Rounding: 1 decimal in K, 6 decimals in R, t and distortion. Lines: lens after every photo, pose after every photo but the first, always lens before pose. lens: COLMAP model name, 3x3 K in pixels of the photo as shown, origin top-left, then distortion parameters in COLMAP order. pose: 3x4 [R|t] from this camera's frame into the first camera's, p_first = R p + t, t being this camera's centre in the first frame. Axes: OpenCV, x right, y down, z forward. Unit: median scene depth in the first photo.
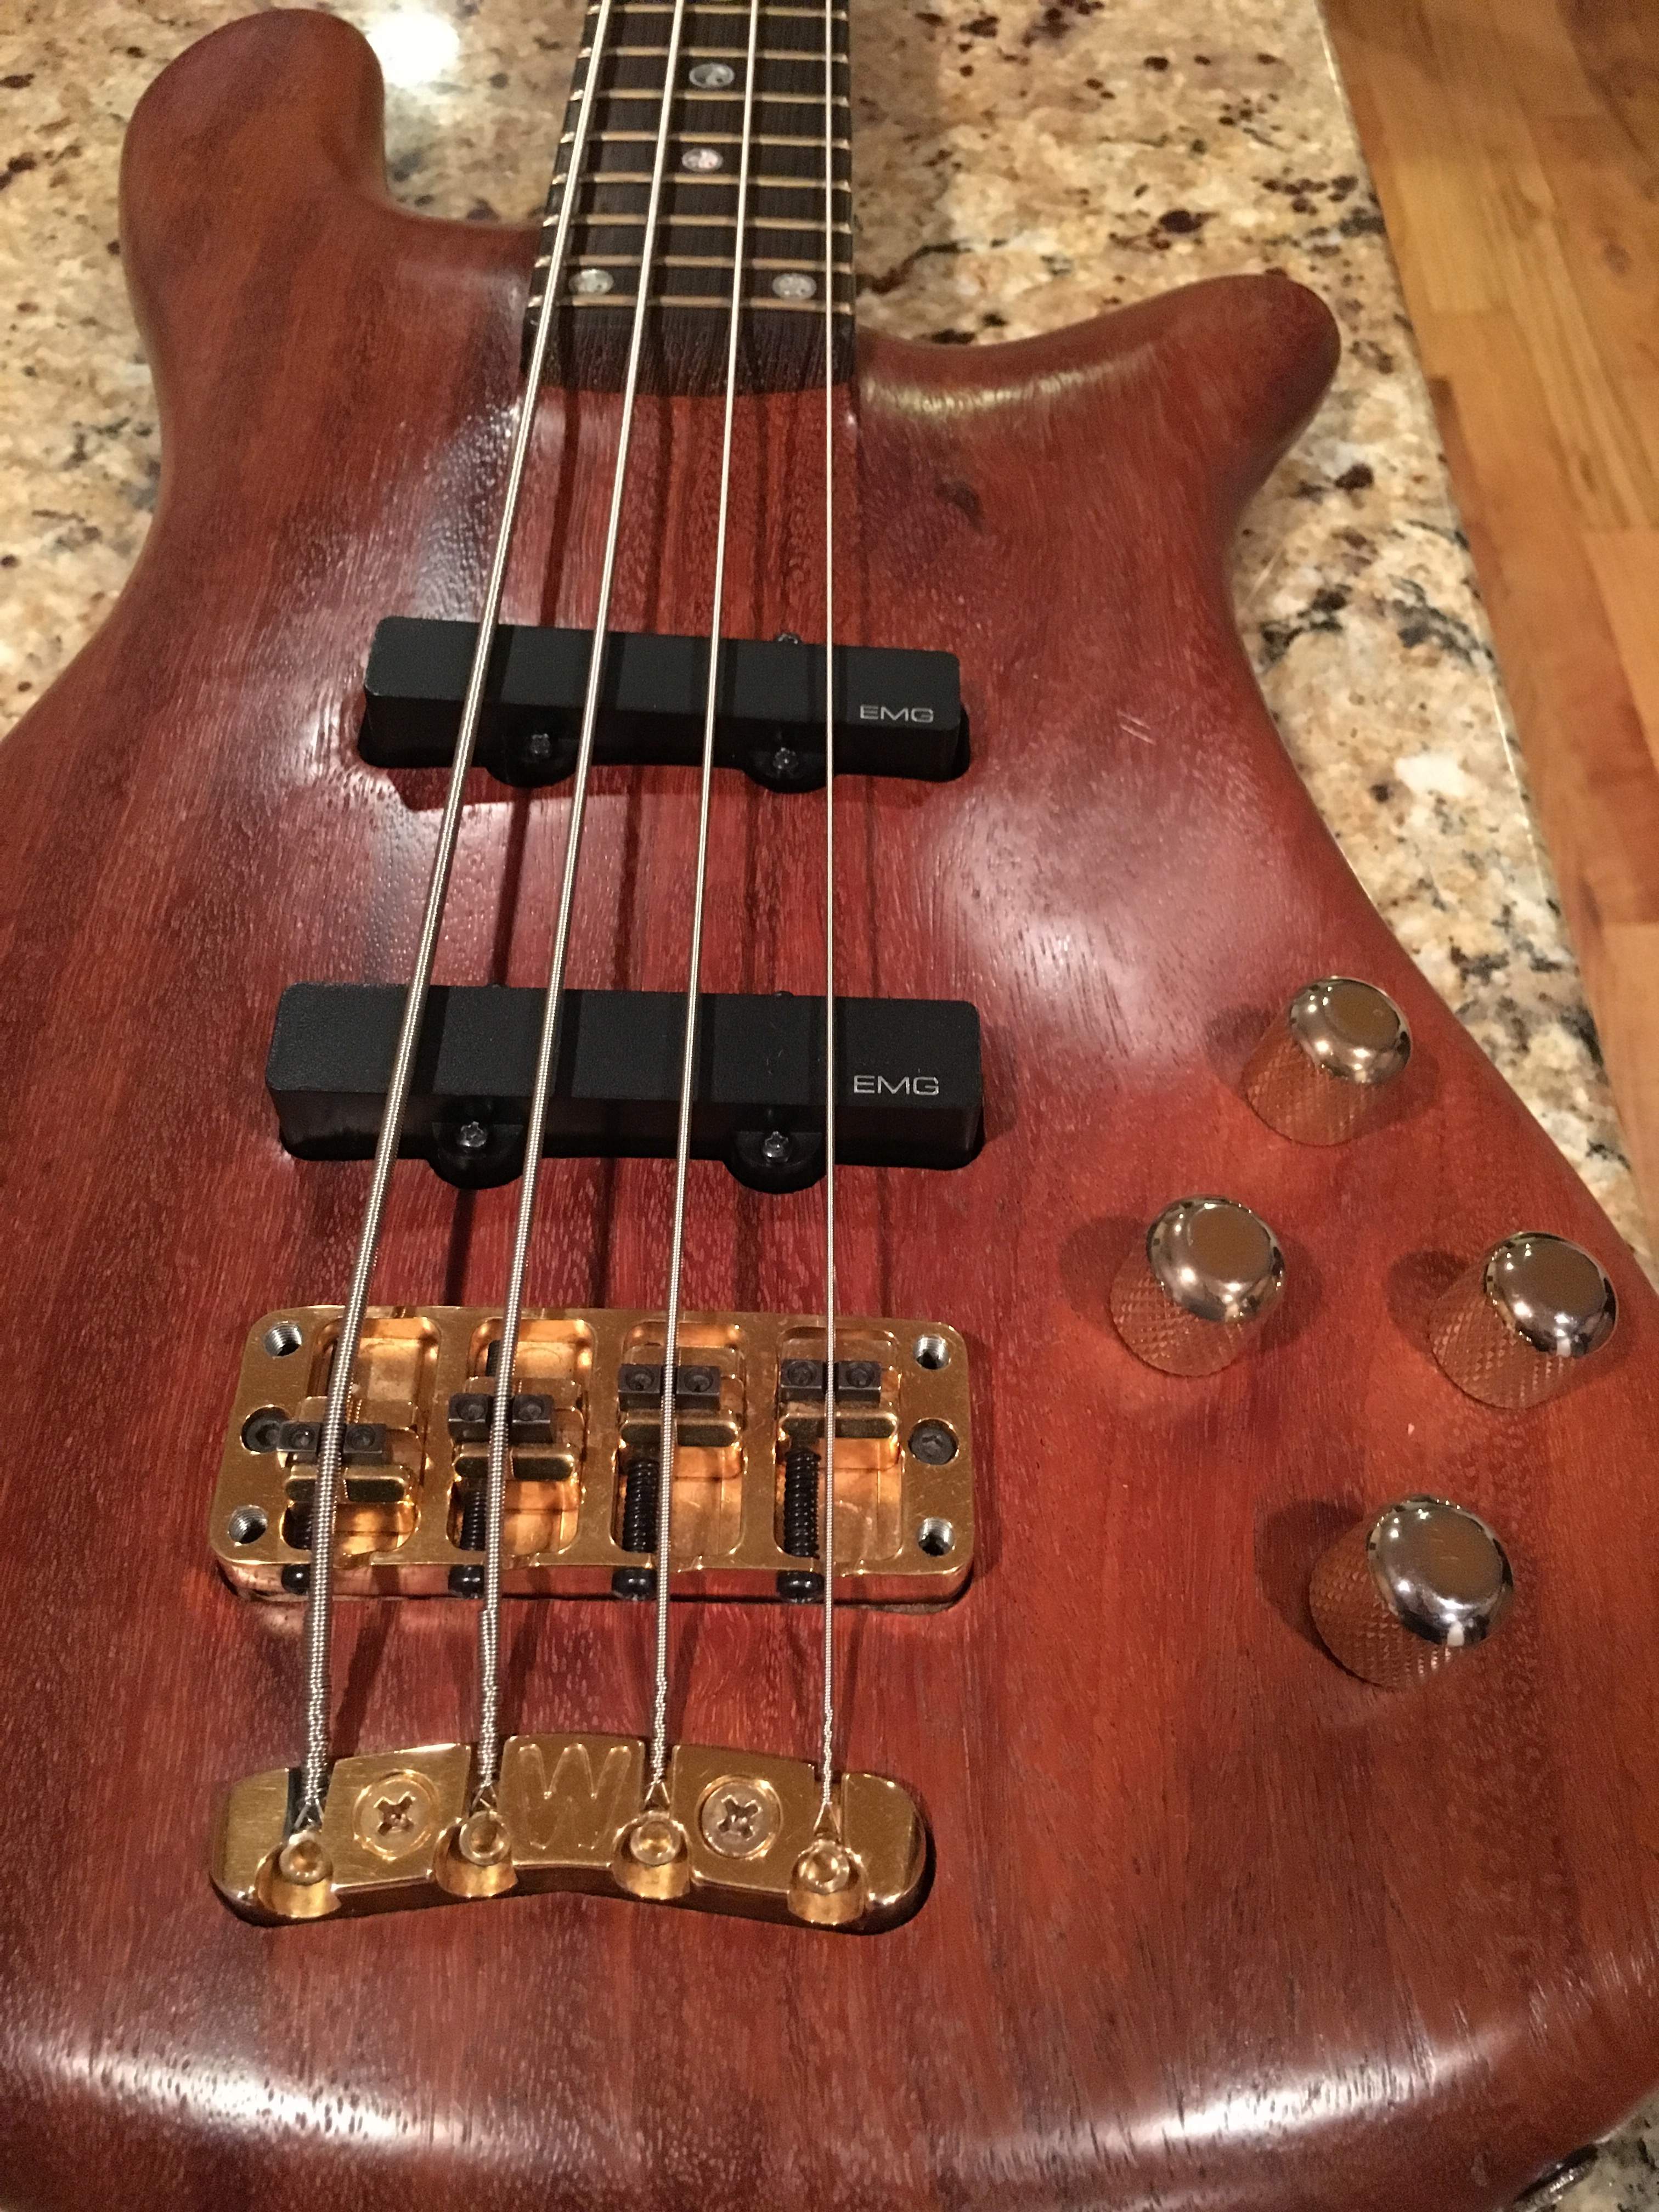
lens RADIAL K [[1918.0, 0, 818.8], [0, 1918.0, 1107.1], [0, 0, 1]] dist [0.085809, -0.145134]
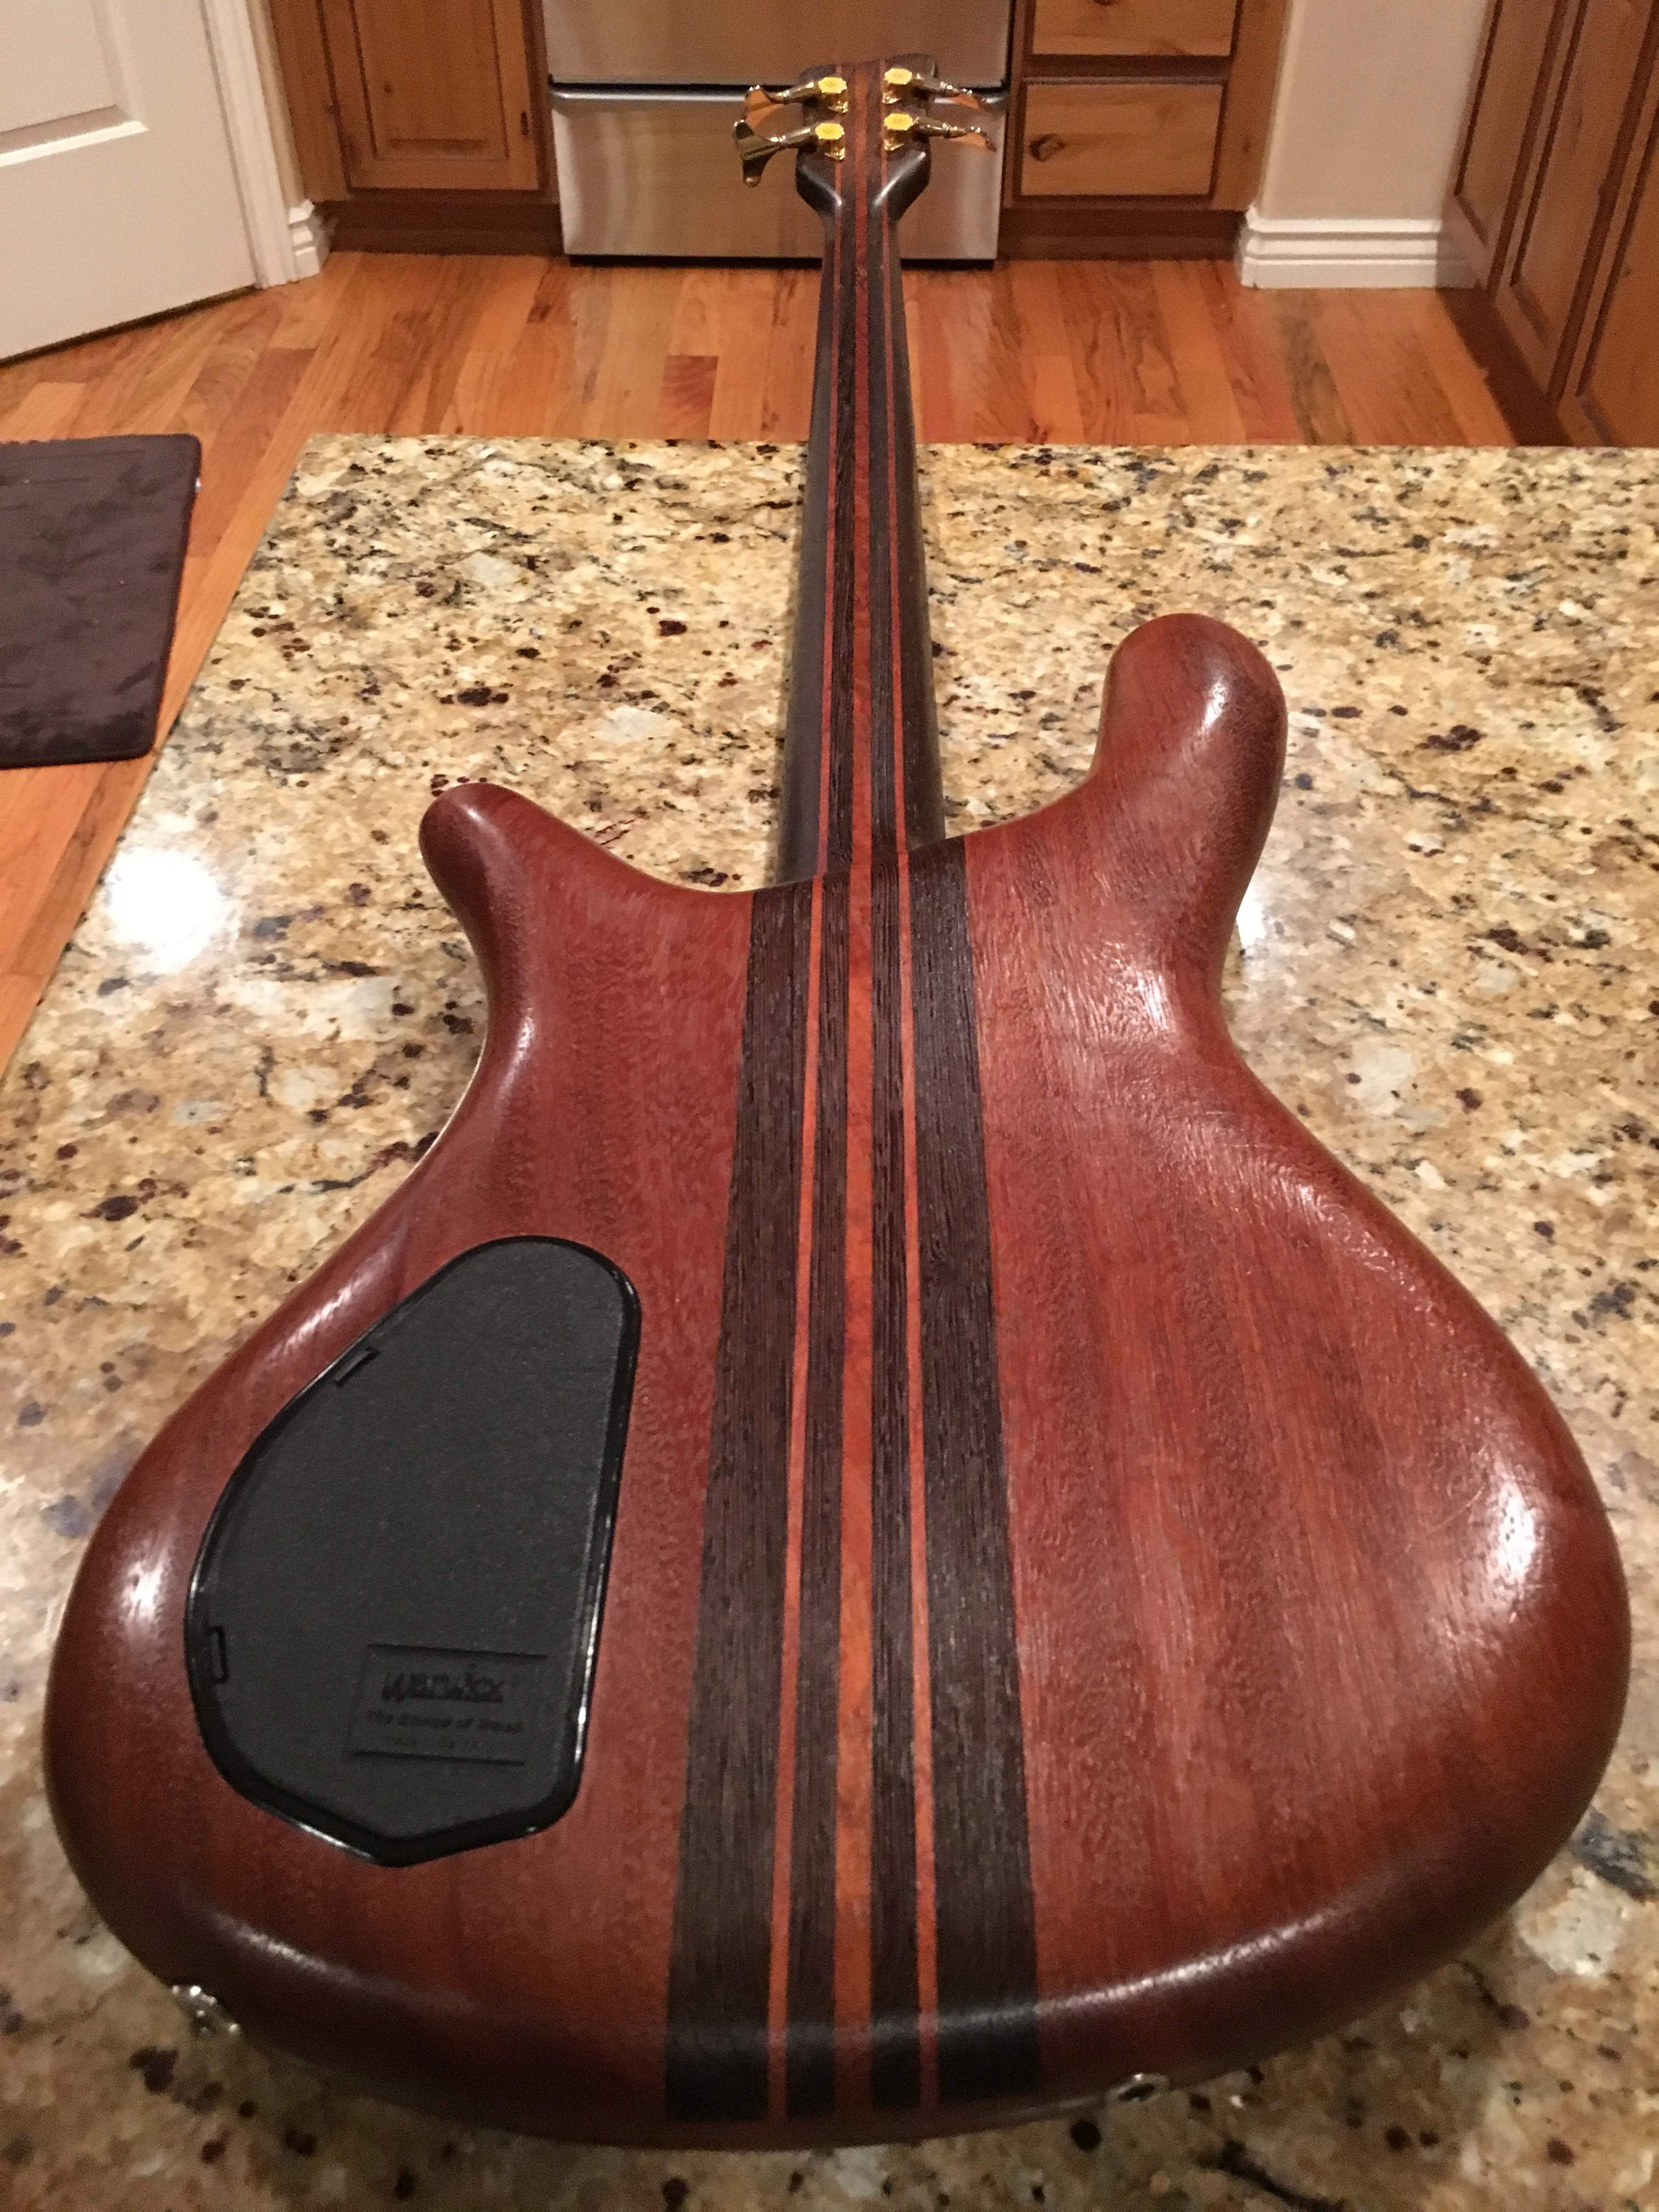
lens RADIAL K [[1877.5, 0, 825.7], [0, 1877.5, 1103.4], [0, 0, 1]] dist [0.088363, -0.149036]
pose [[-0.999771, -0.016800, 0.013248, -0.288975], [0.016363, -0.201480, 0.979356, -1.818437], [-0.013784, 0.979348, 0.201709, 0.846855]]
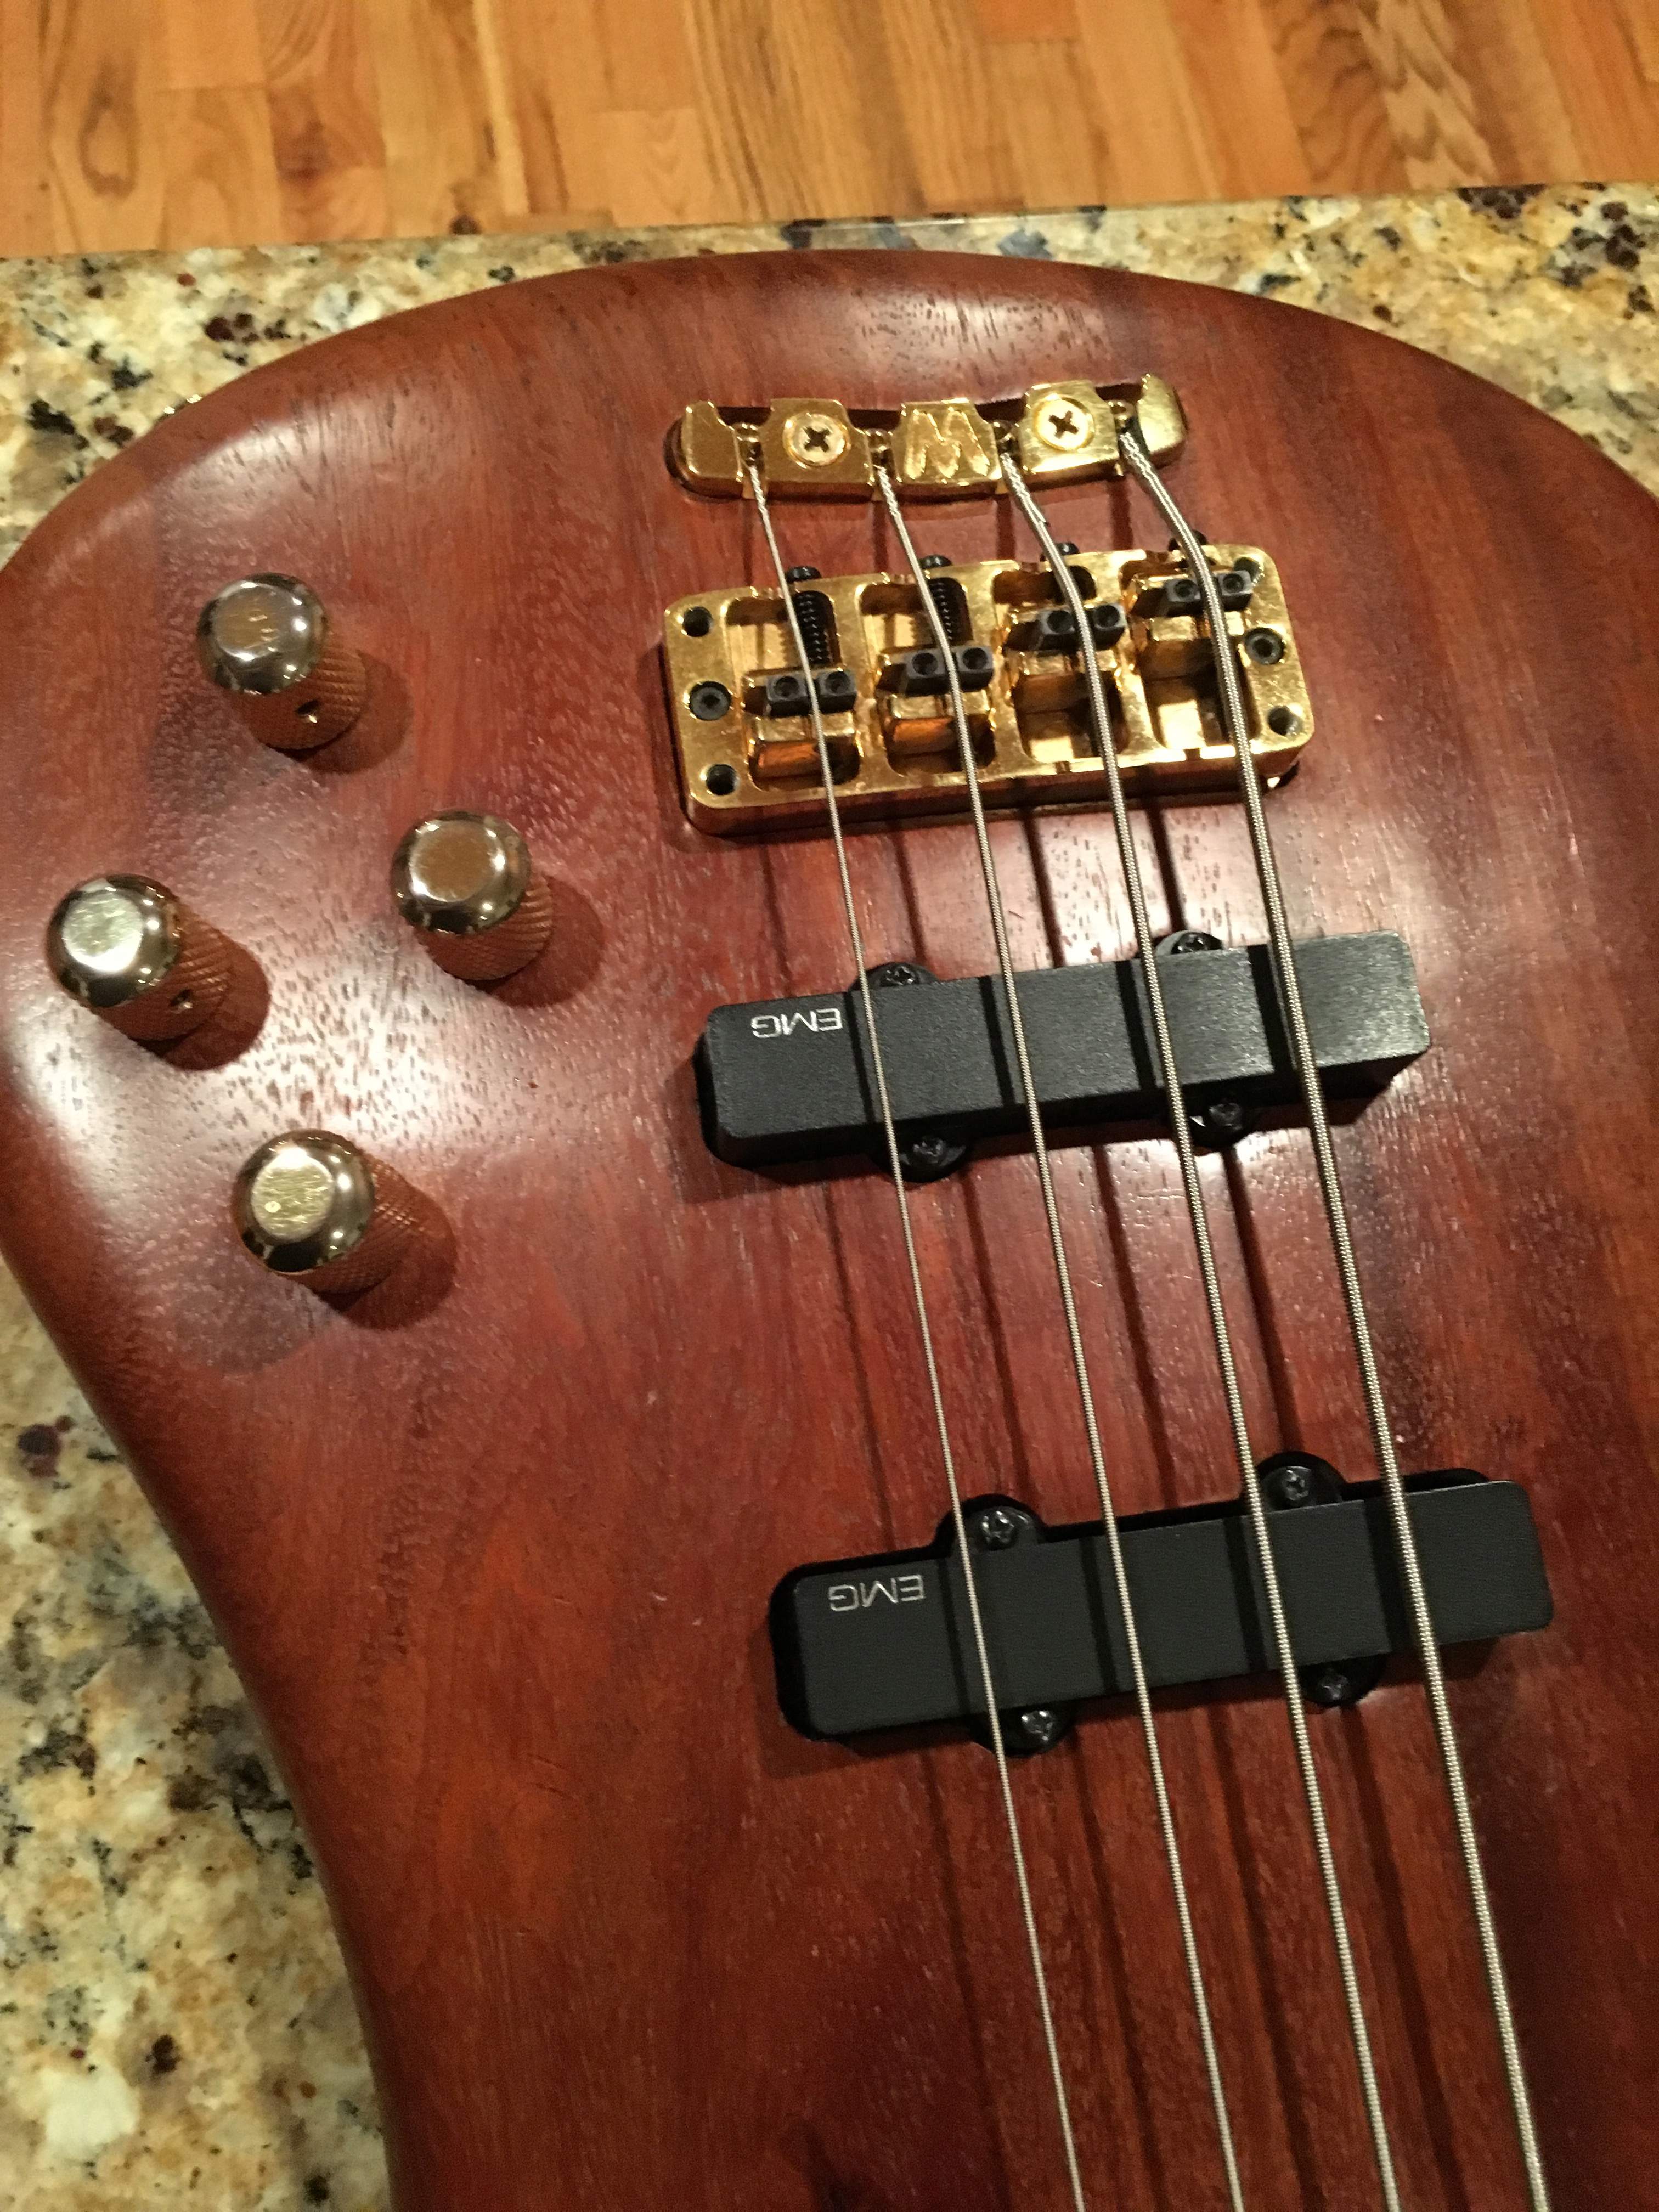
lens RADIAL K [[1918.0, 0, 818.8], [0, 1918.0, 1107.1], [0, 0, 1]] dist [0.085809, -0.145134]
pose [[-0.978296, 0.122888, -0.166839, 0.126028], [-0.206794, -0.630128, 0.748449, -0.491200], [-0.013154, 0.766706, 0.641864, 0.265824]]
